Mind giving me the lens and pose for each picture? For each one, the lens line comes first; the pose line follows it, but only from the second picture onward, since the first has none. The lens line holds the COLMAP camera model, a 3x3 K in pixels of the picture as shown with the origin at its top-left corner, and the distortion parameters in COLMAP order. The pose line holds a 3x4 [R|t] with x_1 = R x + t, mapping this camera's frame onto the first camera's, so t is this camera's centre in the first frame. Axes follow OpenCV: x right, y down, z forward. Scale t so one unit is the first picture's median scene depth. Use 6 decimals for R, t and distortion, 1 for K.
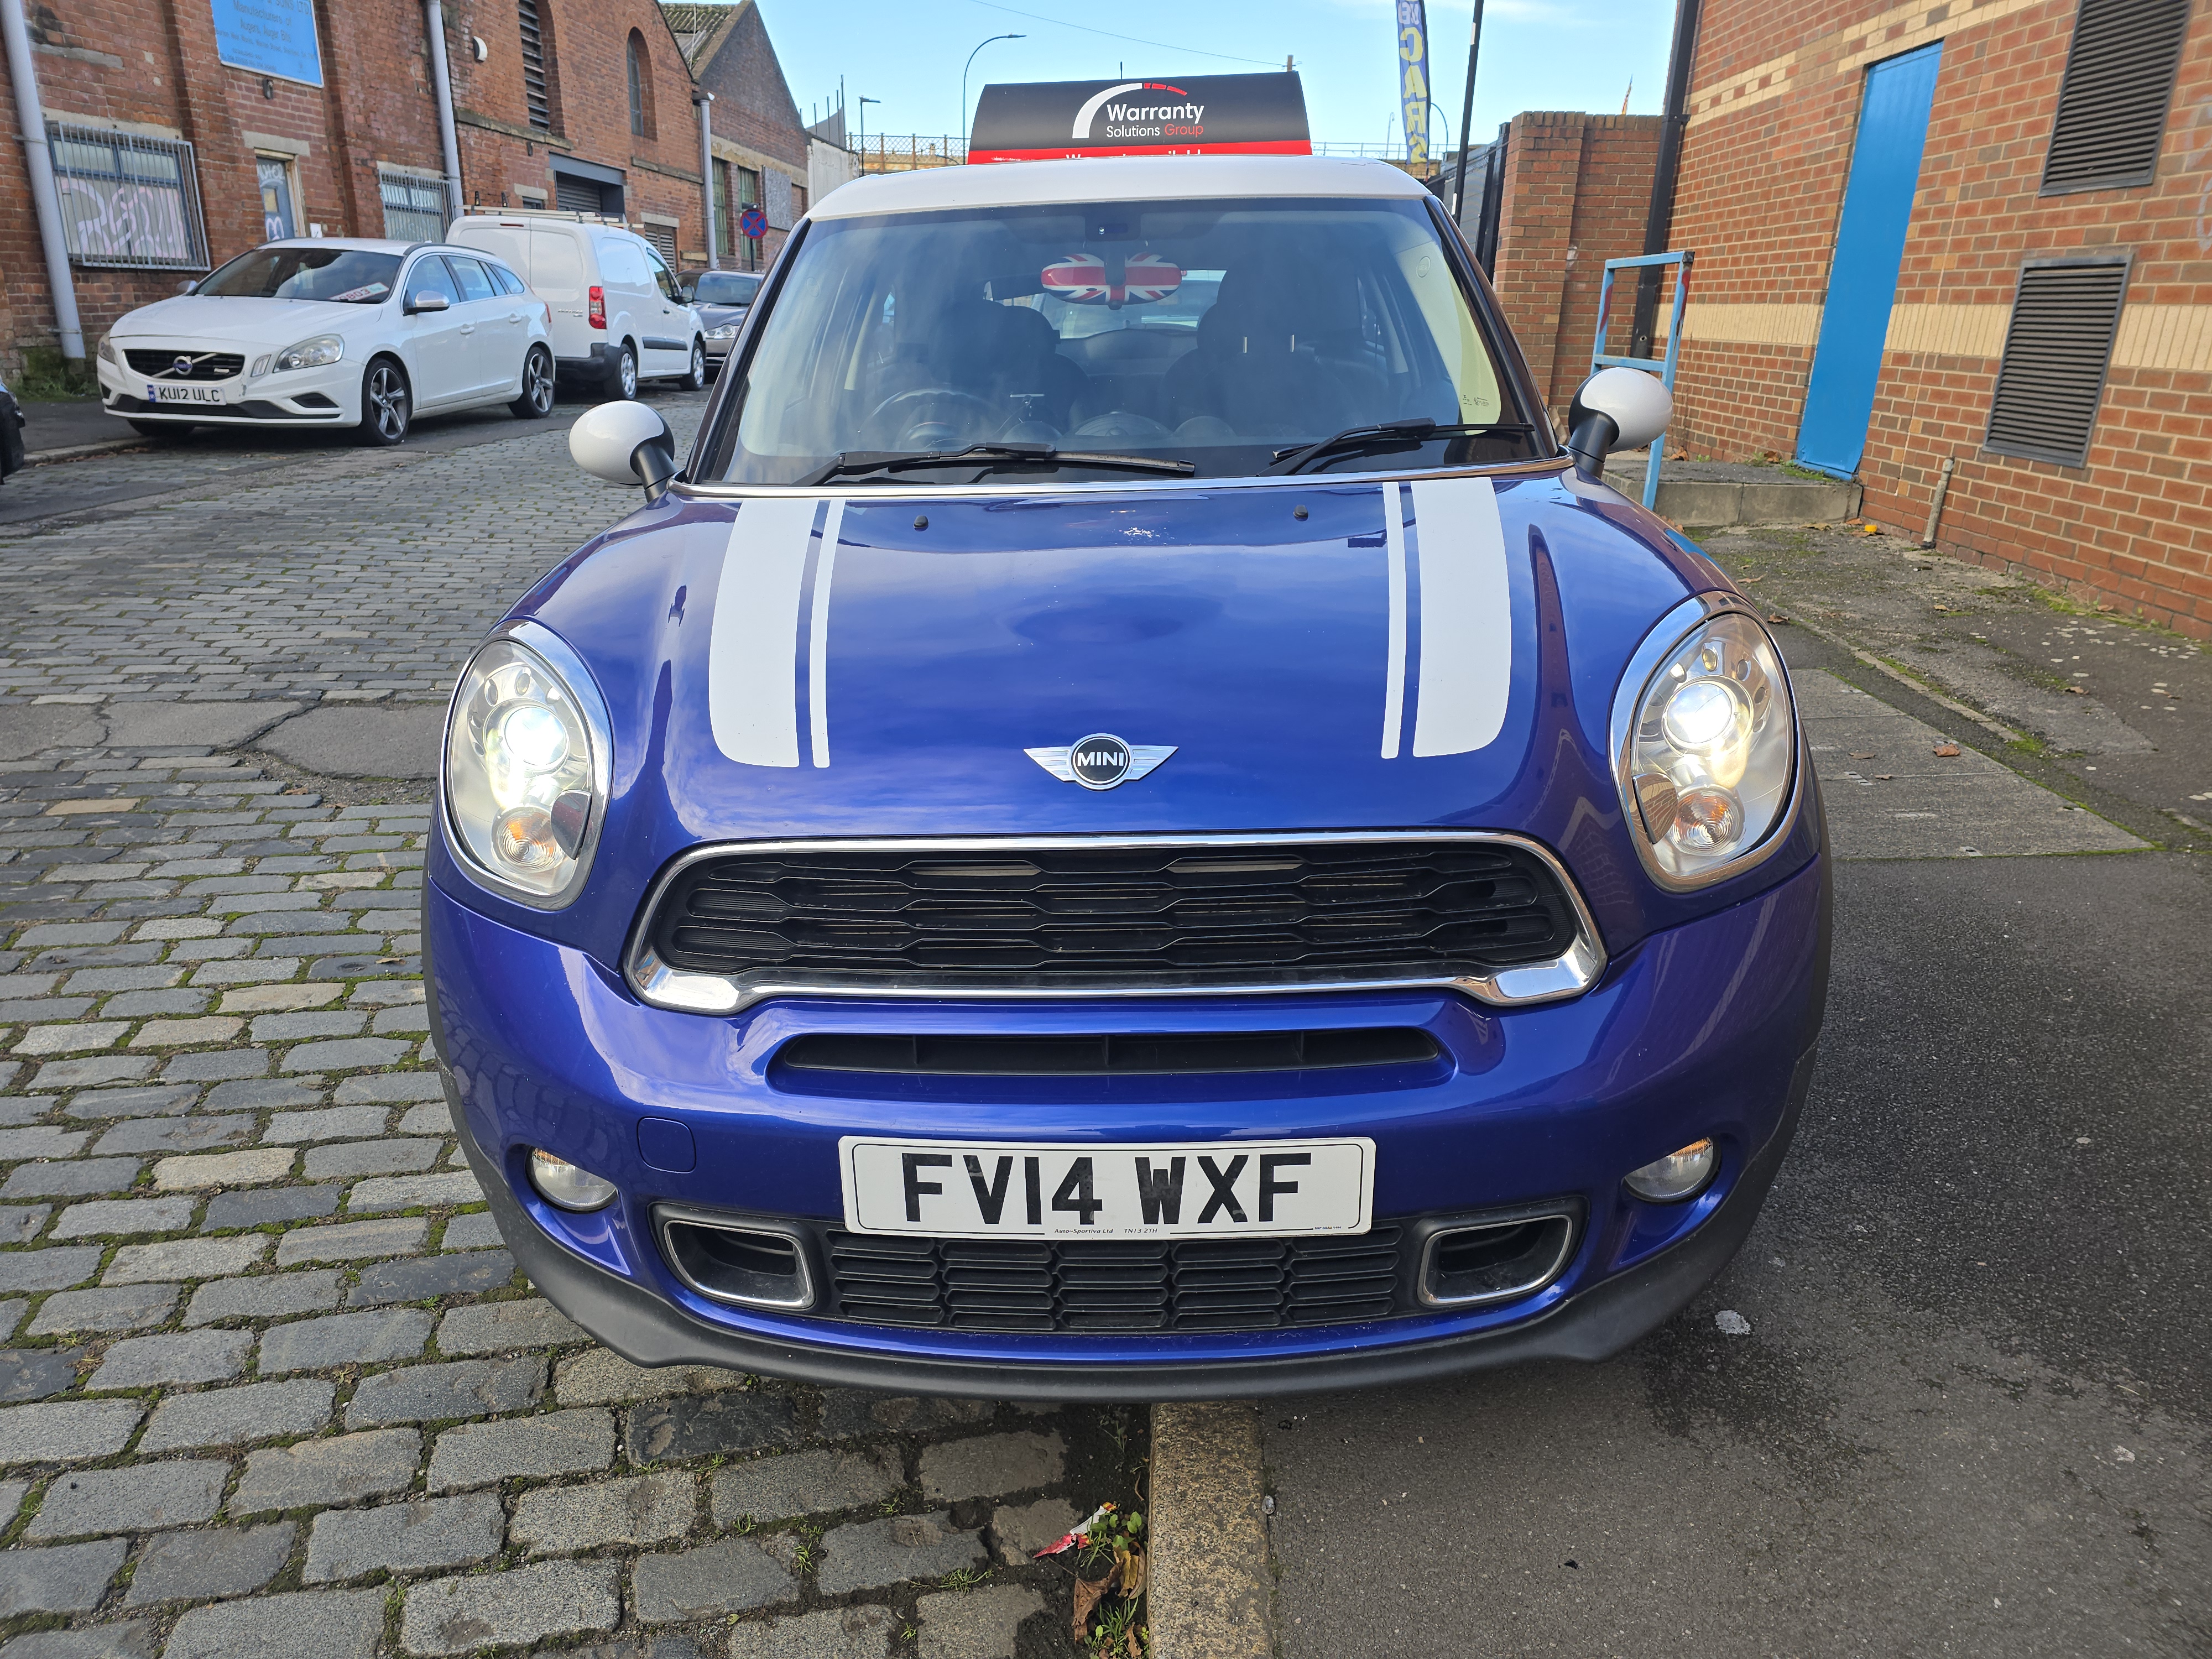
lens RADIAL K [[1450.3, 0, 1045.5], [0, 1450.3, 833.6], [0, 0, 1]] dist [0.036476, -0.001889]
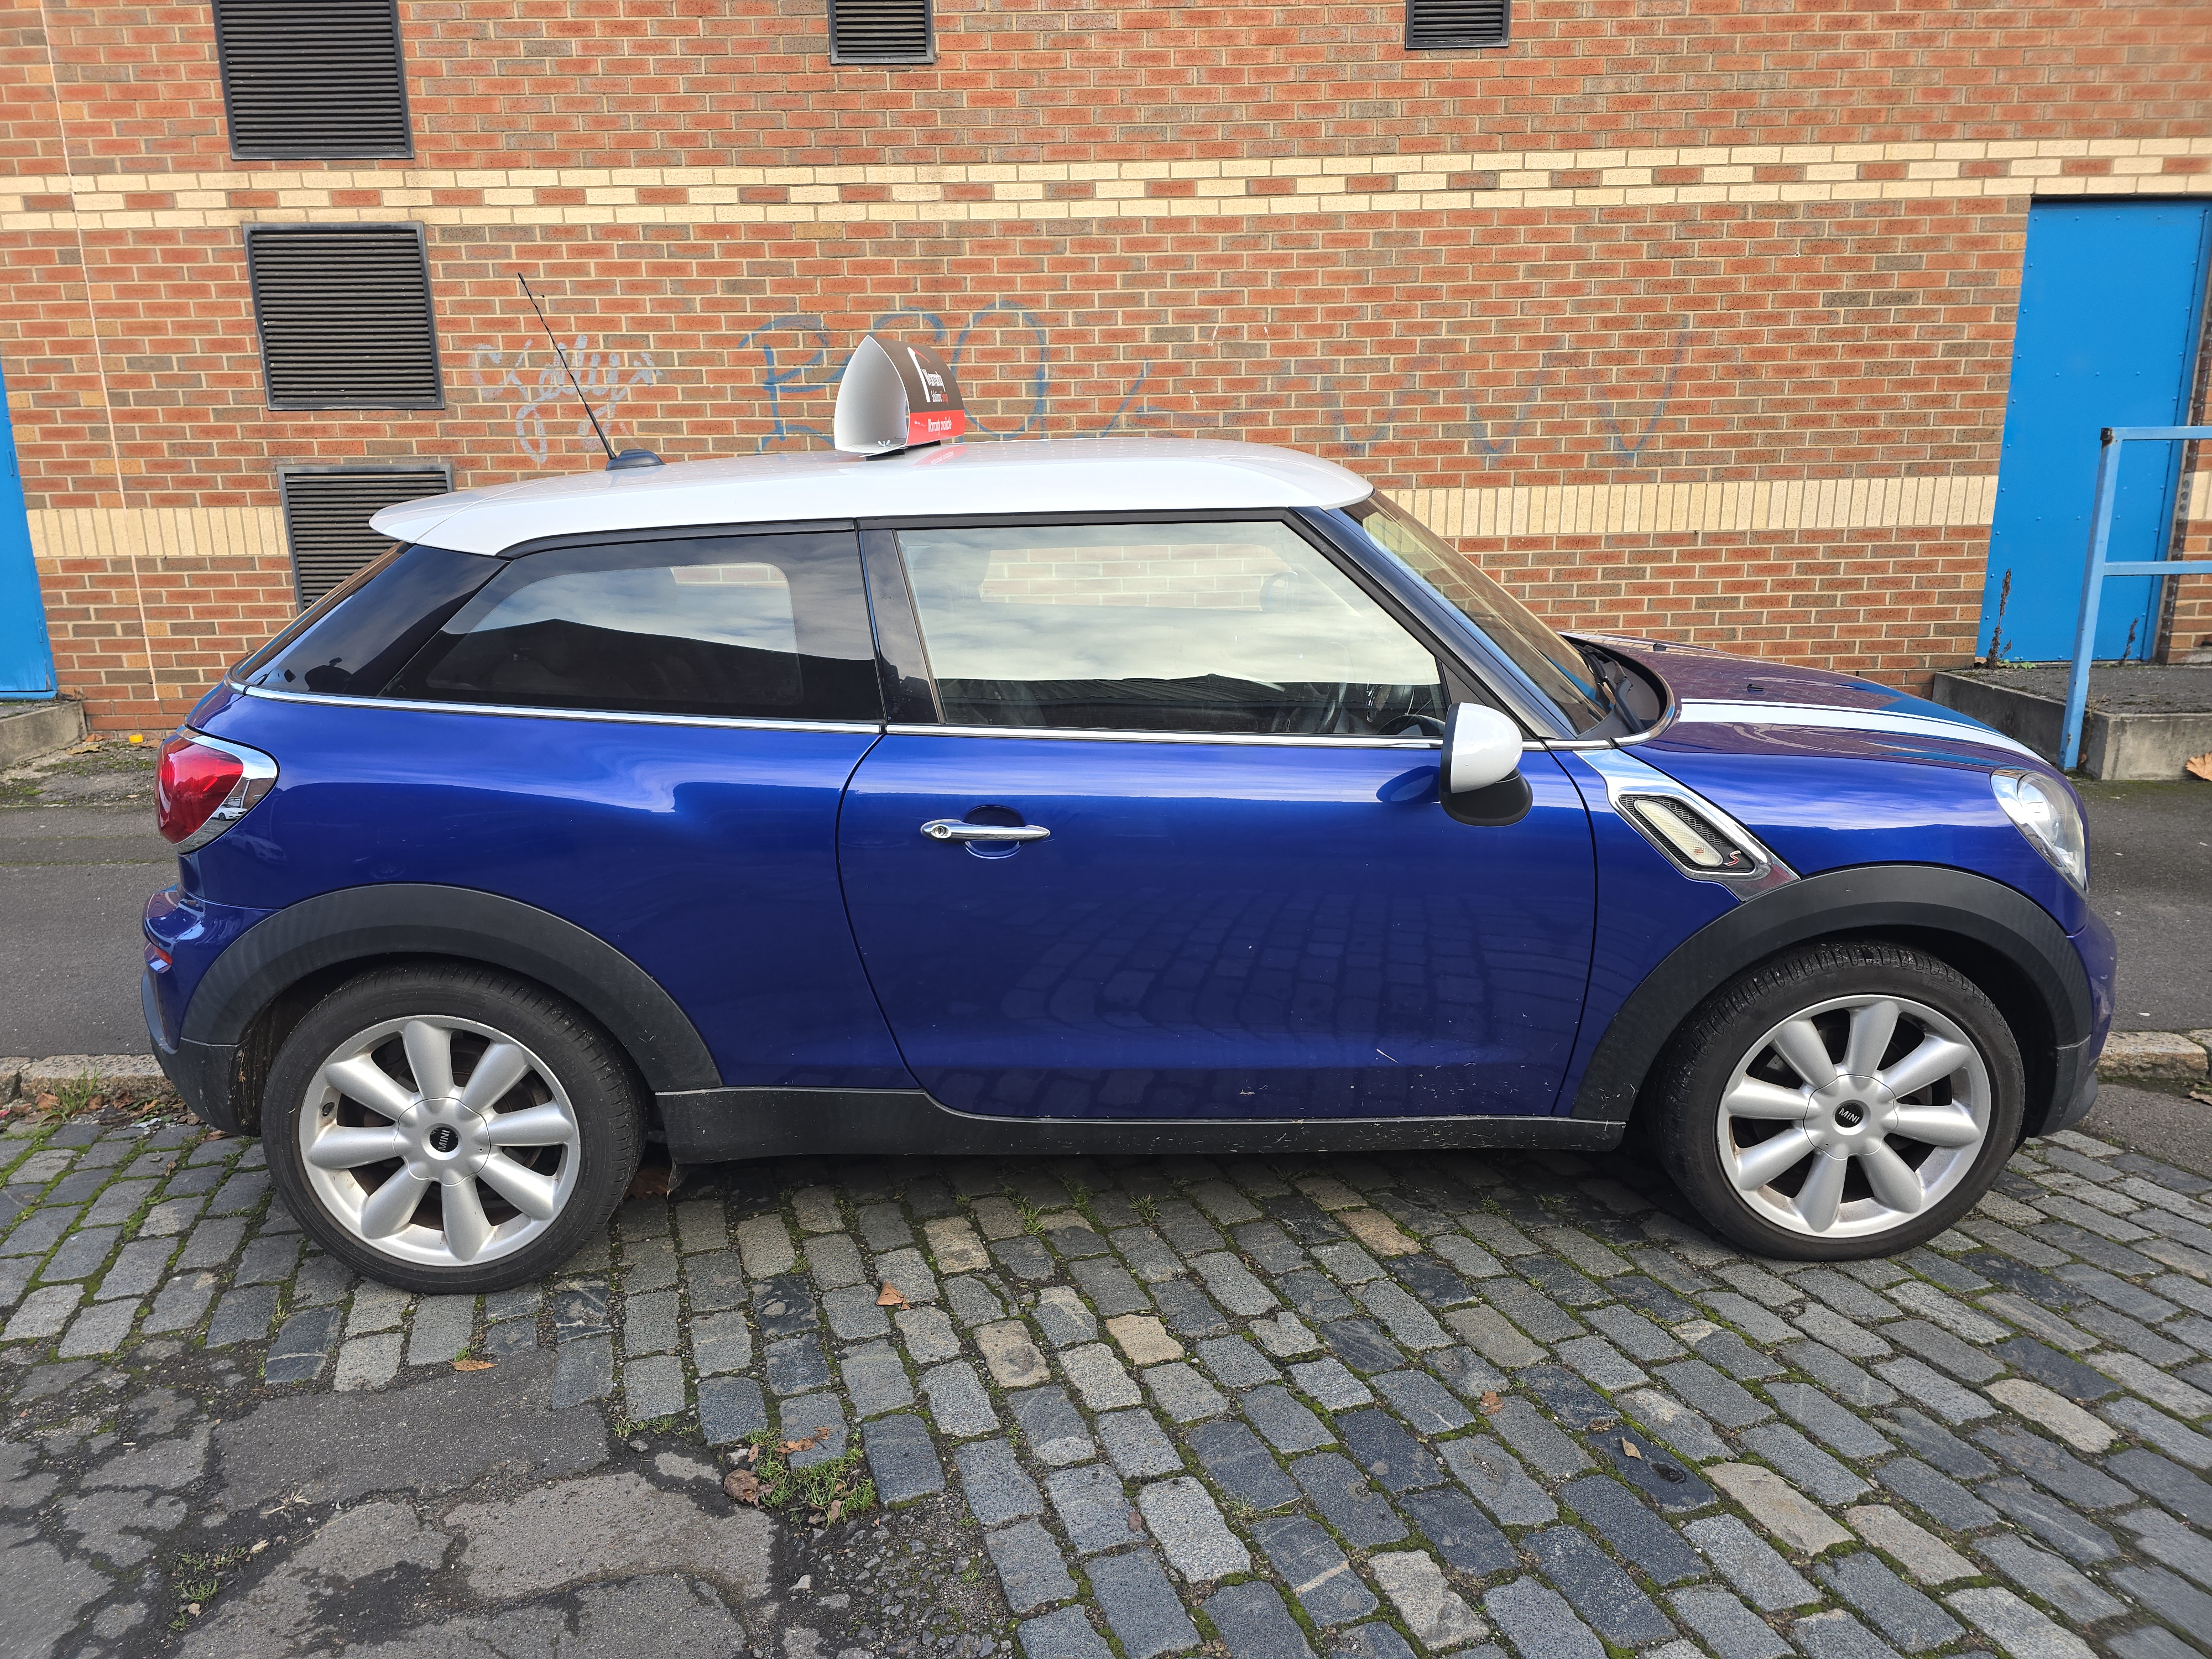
lens RADIAL K [[1477.2, 0, 1094.7], [0, 1477.2, 896.8], [0, 0, 1]] dist [0.060523, -0.053178]
pose [[-0.073070, -0.306185, 0.949164, -1.199733], [0.361583, 0.878824, 0.311330, -0.569700], [-0.929472, 0.365951, 0.046496, 1.234941]]
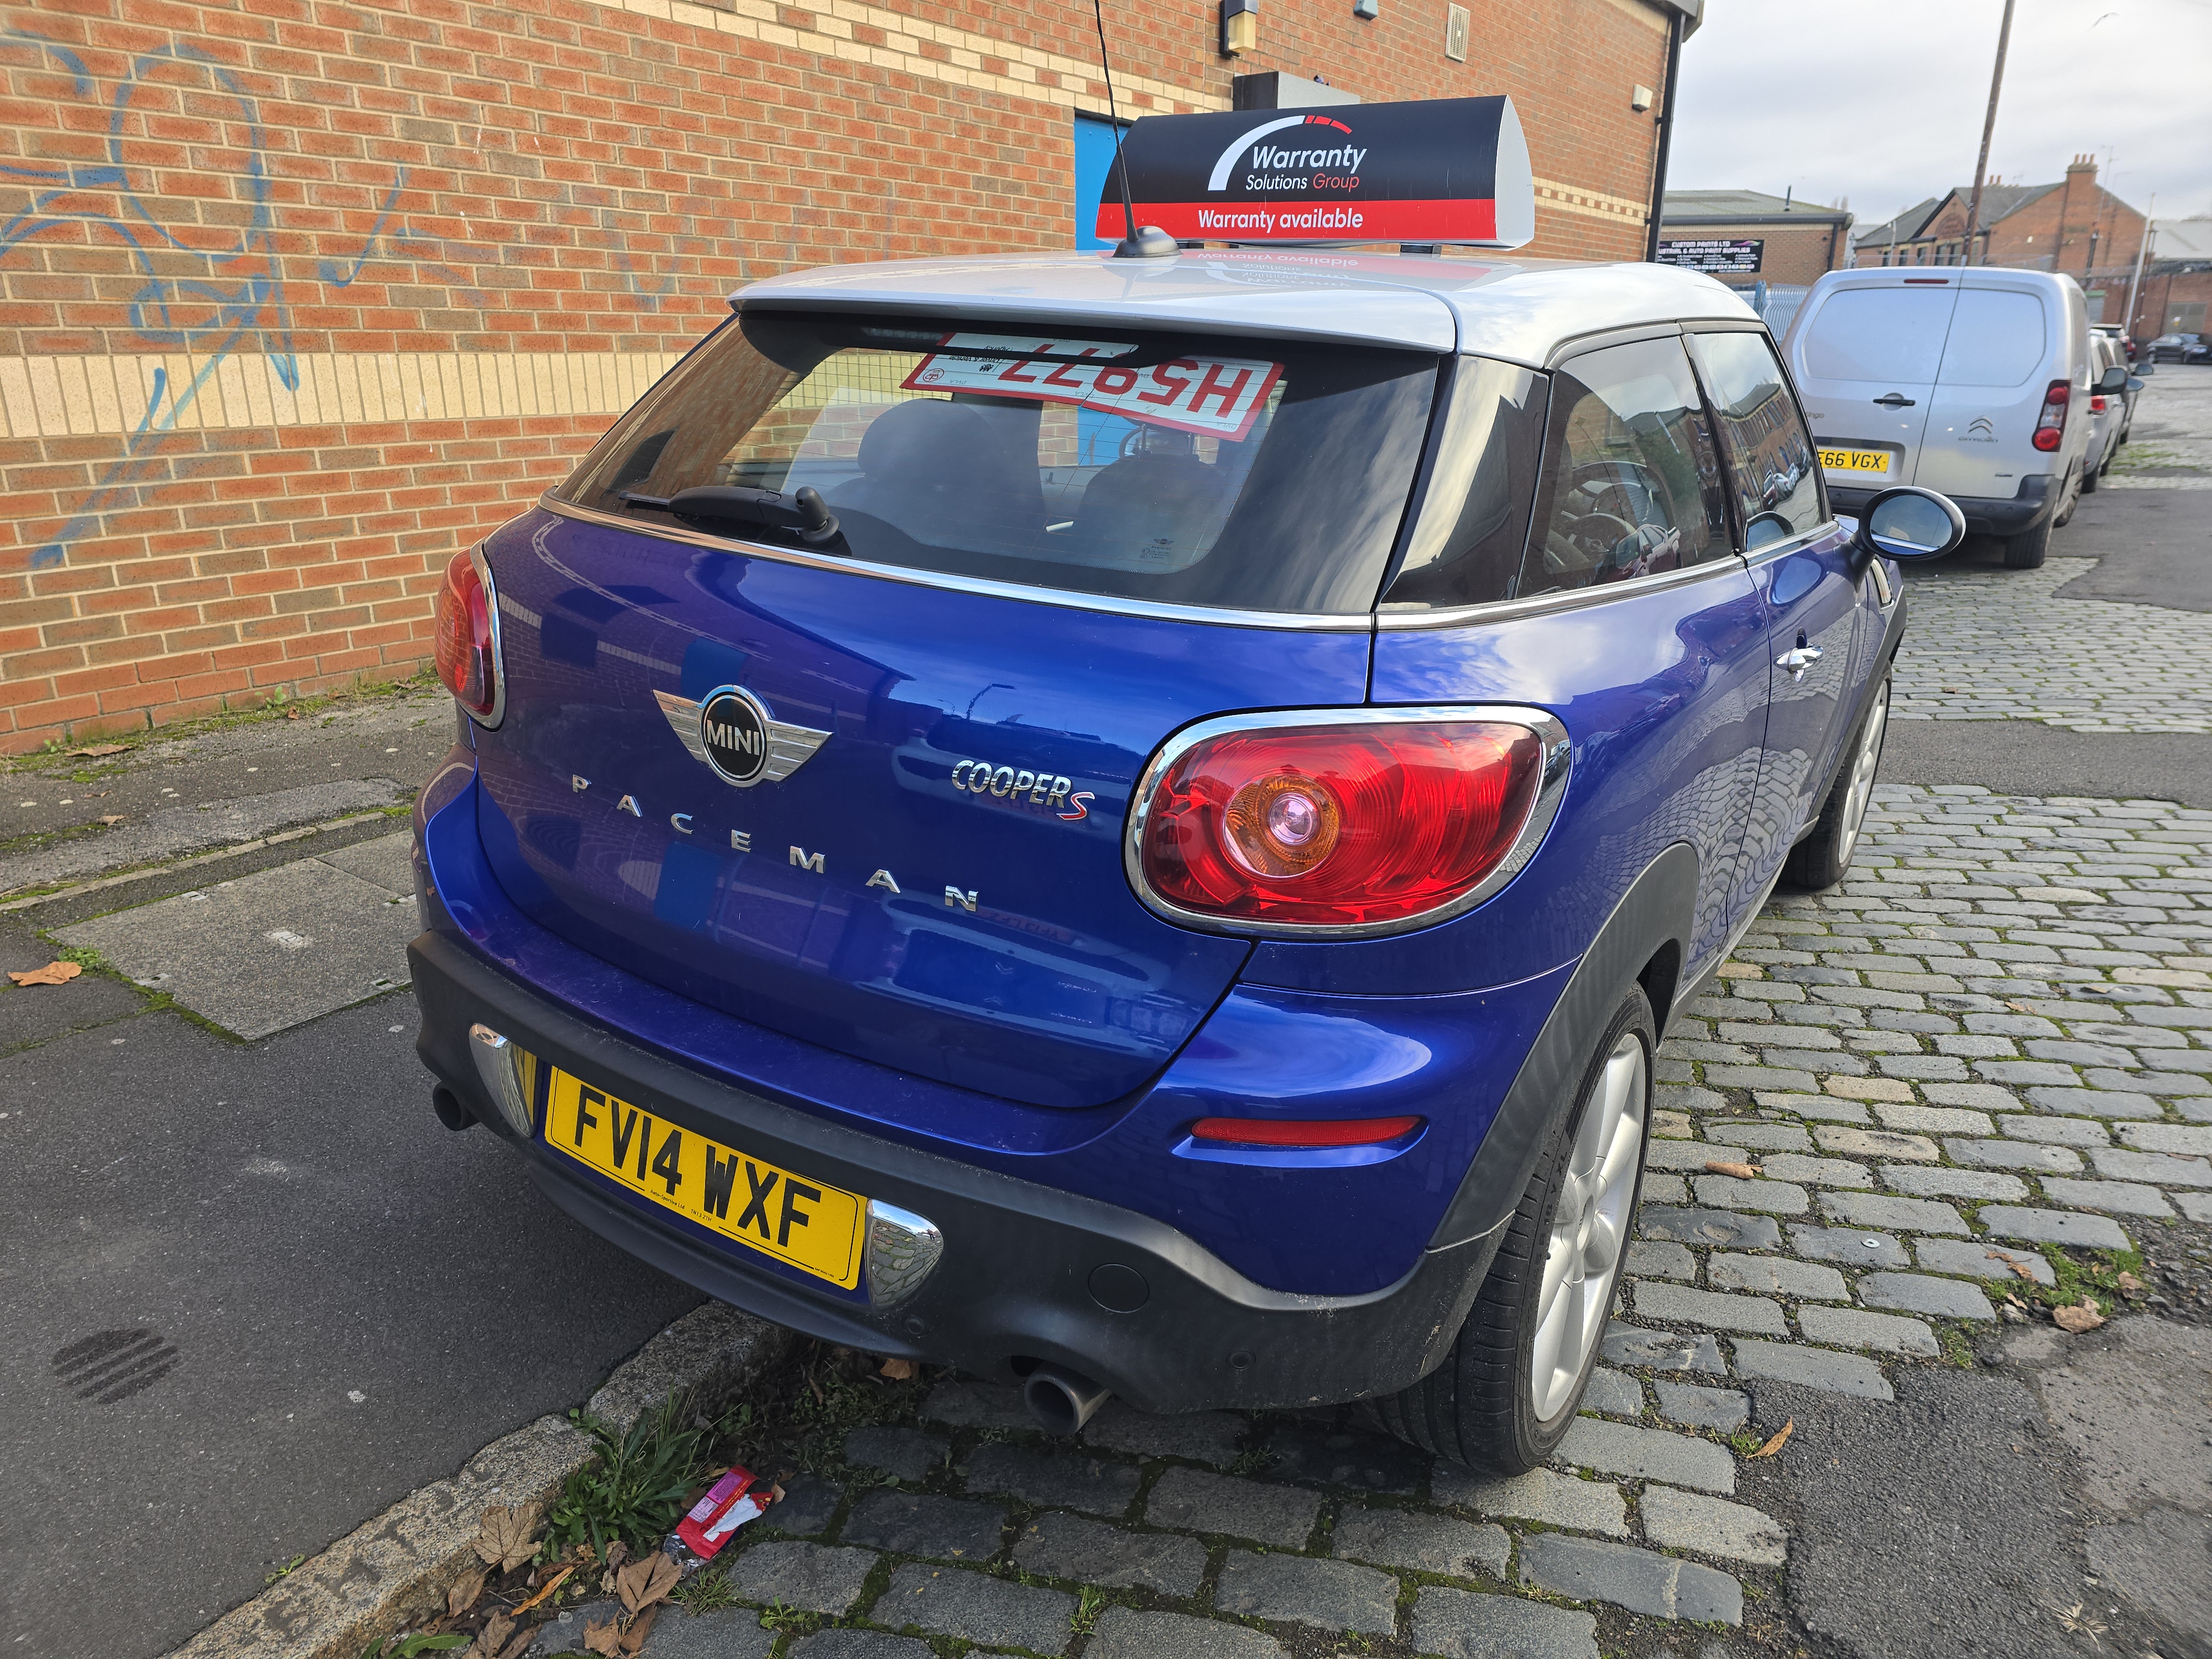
lens RADIAL K [[1477.2, 0, 1094.7], [0, 1477.2, 896.8], [0, 0, 1]] dist [0.060523, -0.053178]
pose [[-0.874205, -0.194244, 0.445012, -0.303001], [0.147027, 0.767576, 0.623867, -0.881902], [-0.462763, 0.610816, -0.642459, 2.266340]]
